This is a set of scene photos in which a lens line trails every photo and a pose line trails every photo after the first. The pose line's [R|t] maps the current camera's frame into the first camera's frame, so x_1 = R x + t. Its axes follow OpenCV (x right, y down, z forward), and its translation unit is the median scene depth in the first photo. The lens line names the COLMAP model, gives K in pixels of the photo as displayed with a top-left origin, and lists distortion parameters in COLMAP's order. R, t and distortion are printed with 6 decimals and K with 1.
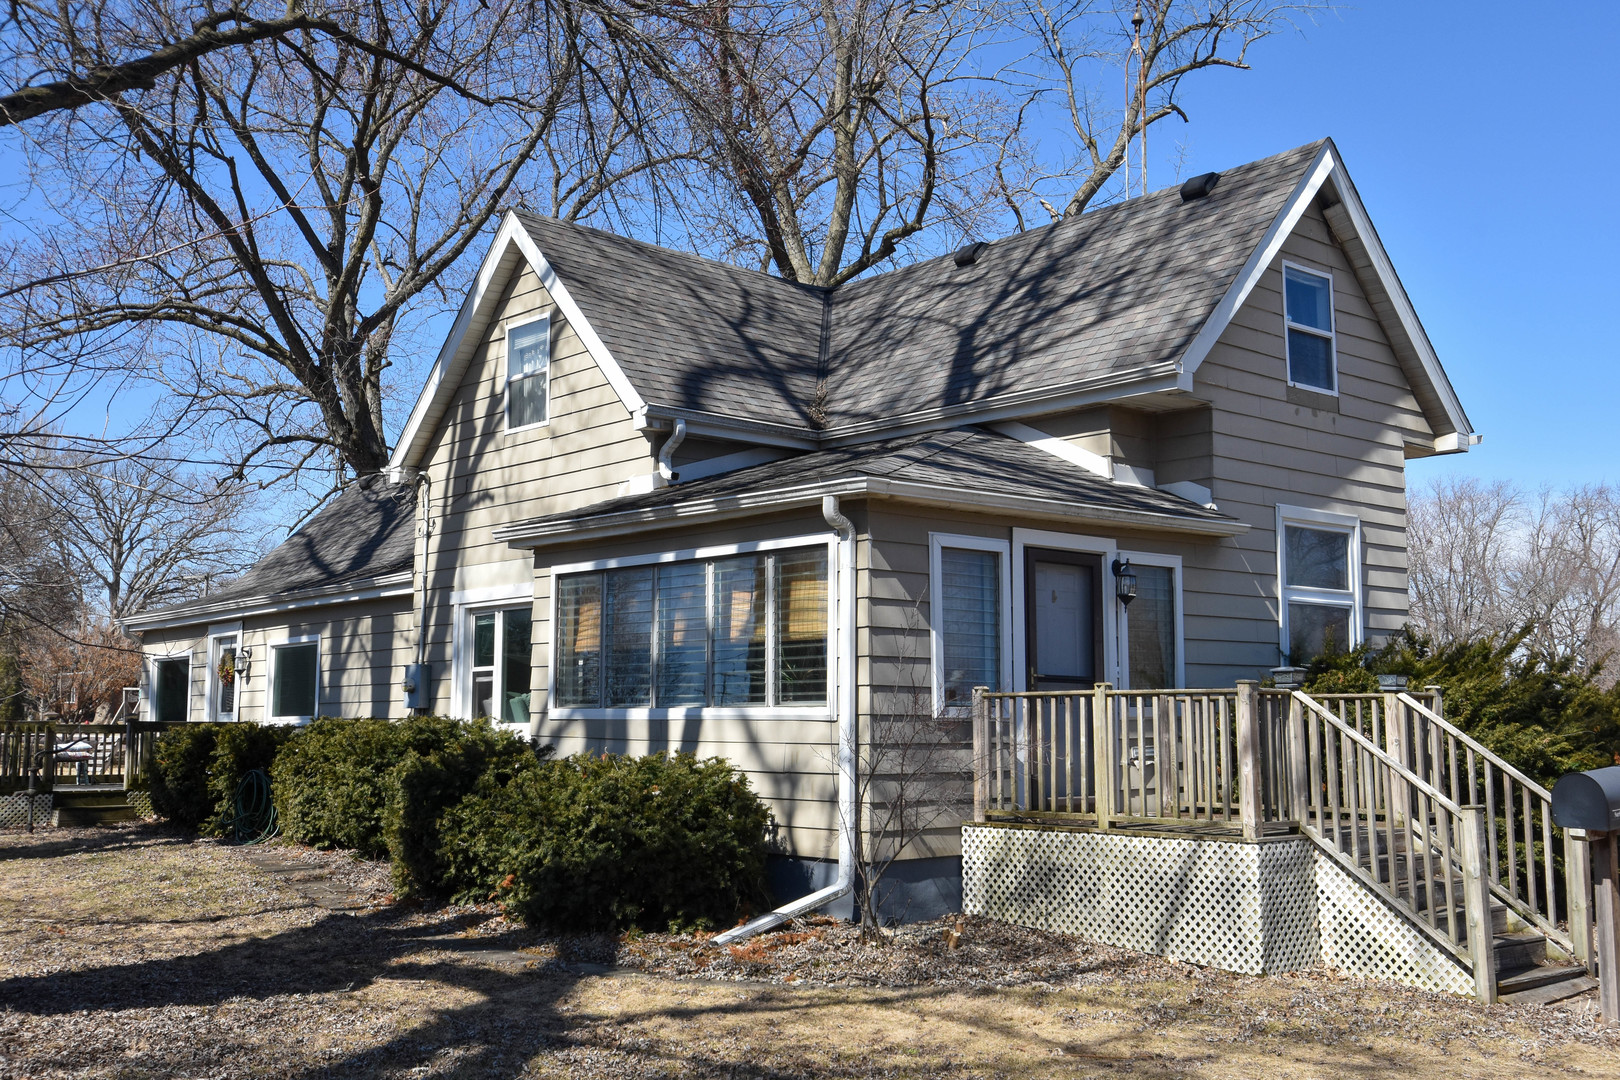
lens RADIAL K [[1650.5, 0, 810.0], [0, 1650.5, 540.0], [0, 0, 1]] dist [0.067098, -0.035426]
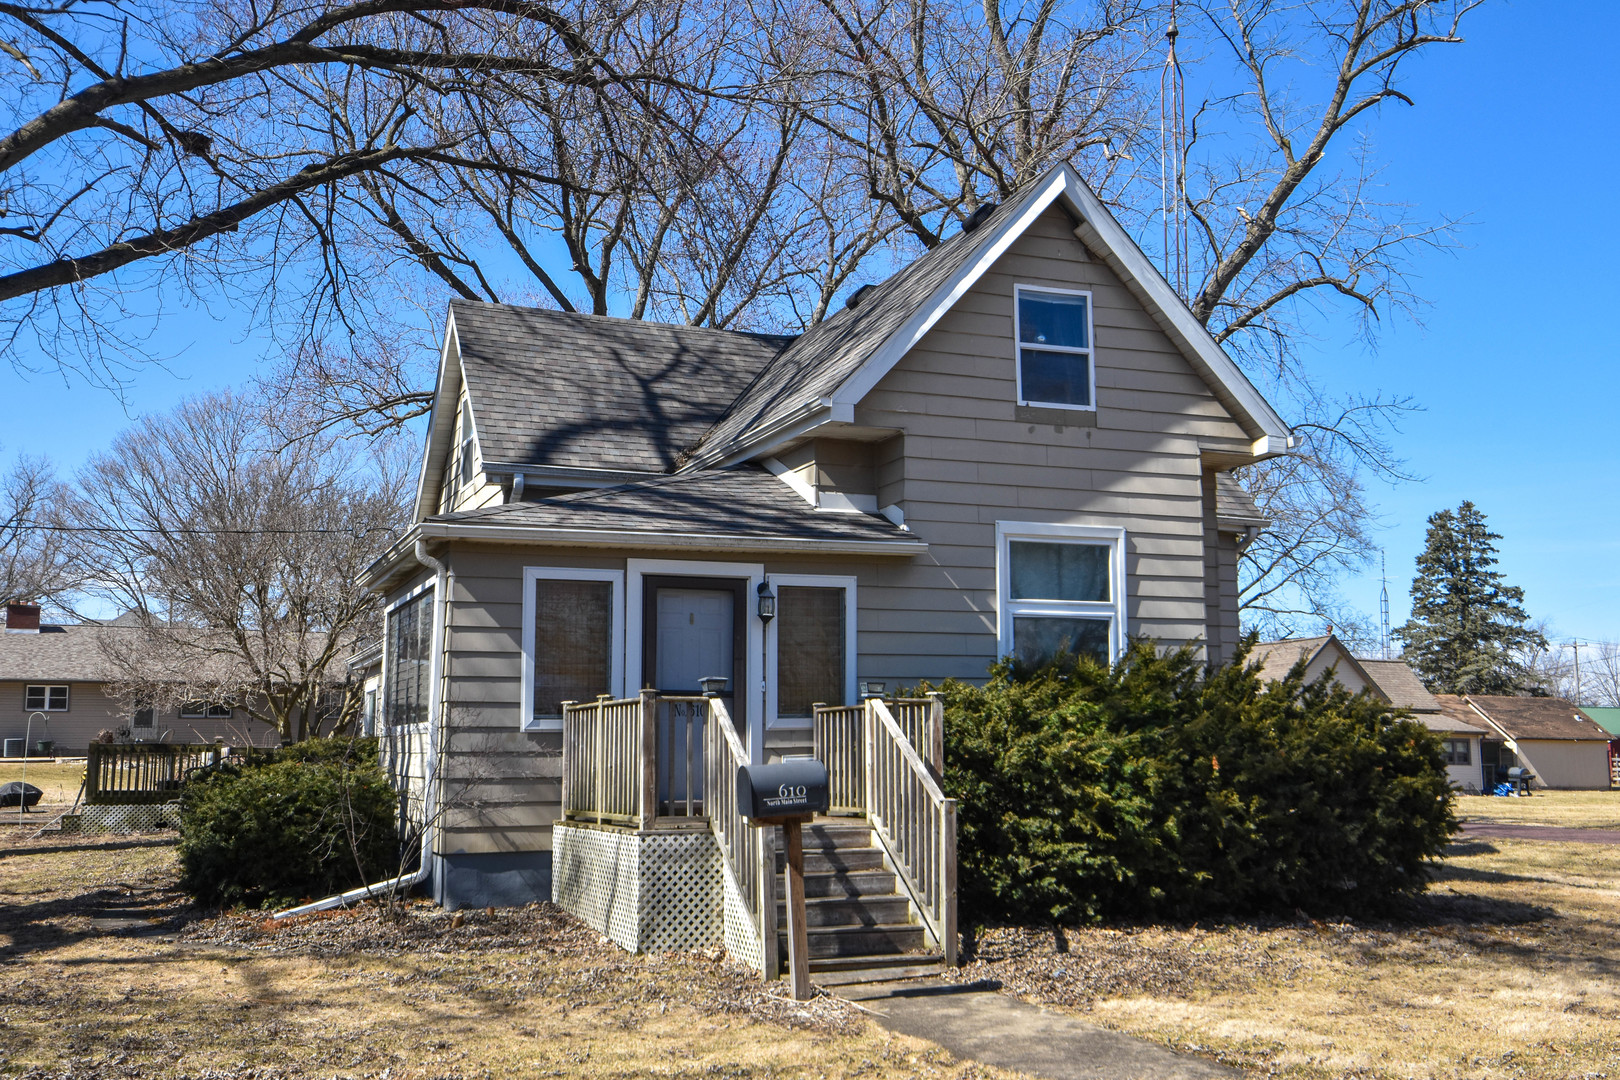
lens RADIAL K [[1650.5, 0, 810.0], [0, 1650.5, 540.0], [0, 0, 1]] dist [0.067098, -0.035426]
pose [[0.938699, -0.048974, -0.341241, 0.523648], [0.042390, 0.998744, -0.026729, 0.012656], [0.342121, 0.010626, 0.939596, -0.006972]]
